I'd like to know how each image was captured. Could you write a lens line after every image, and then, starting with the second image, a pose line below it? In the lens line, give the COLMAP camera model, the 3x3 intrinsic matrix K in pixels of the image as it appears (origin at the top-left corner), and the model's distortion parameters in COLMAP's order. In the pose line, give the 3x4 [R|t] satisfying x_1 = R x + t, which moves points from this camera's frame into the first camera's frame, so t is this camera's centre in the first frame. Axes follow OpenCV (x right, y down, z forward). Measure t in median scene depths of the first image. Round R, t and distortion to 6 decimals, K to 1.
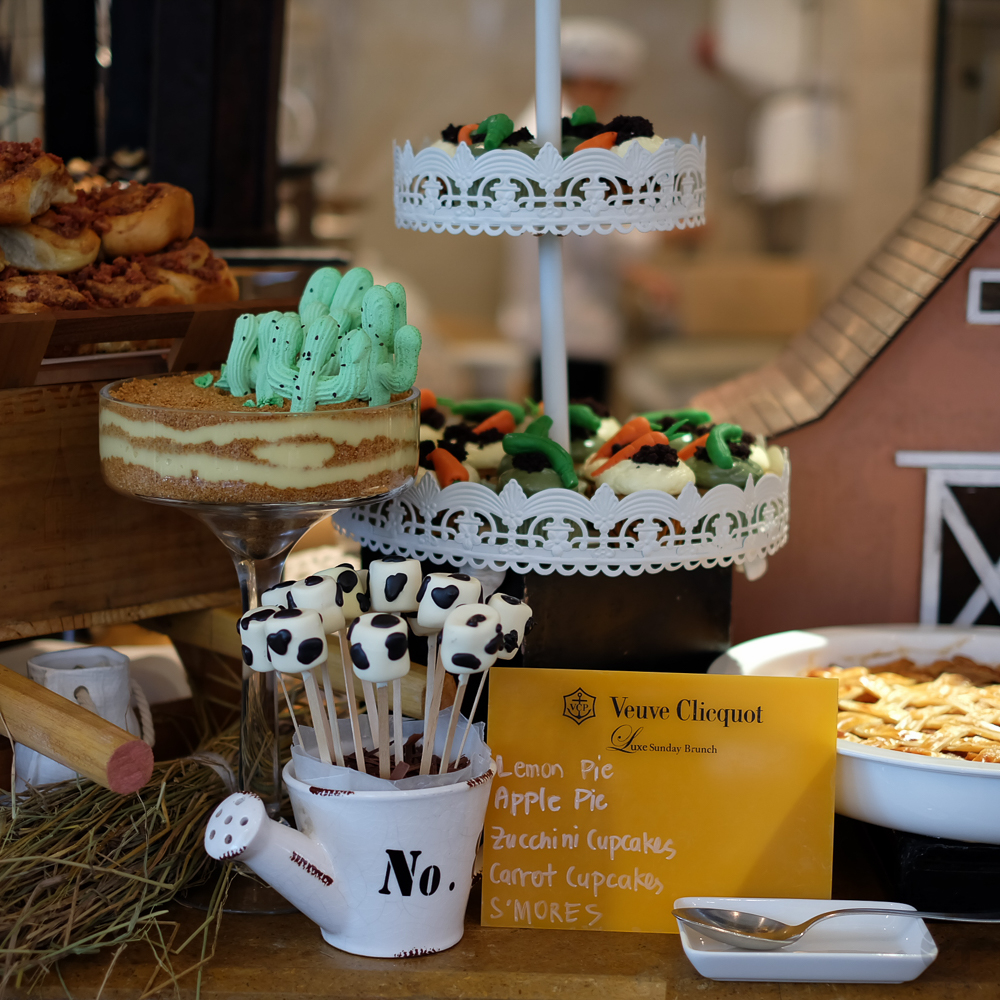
lens RADIAL K [[2283.0, 0, 500.2], [0, 2283.0, 498.2], [0, 0, 1]] dist [0.025992, 0.000000]
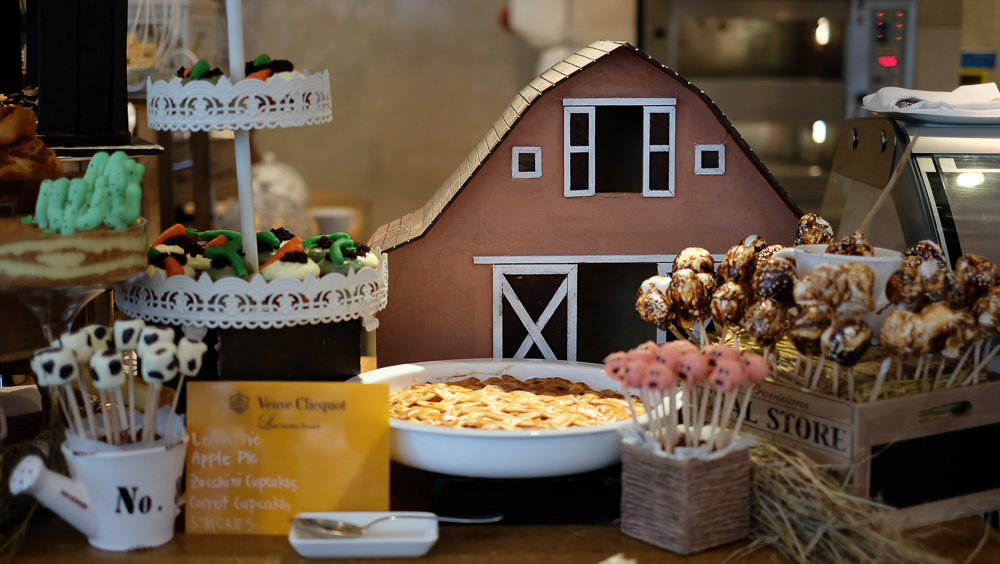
lens RADIAL K [[1554.6, 0, 499.8], [0, 1554.6, 284.0], [0, 0, 1]] dist [0.000475, 0.000000]
pose [[0.999481, -0.024072, 0.021387, 0.200613], [0.024548, 0.999450, -0.022292, 0.031471], [-0.020838, 0.022805, 0.999523, -0.168118]]
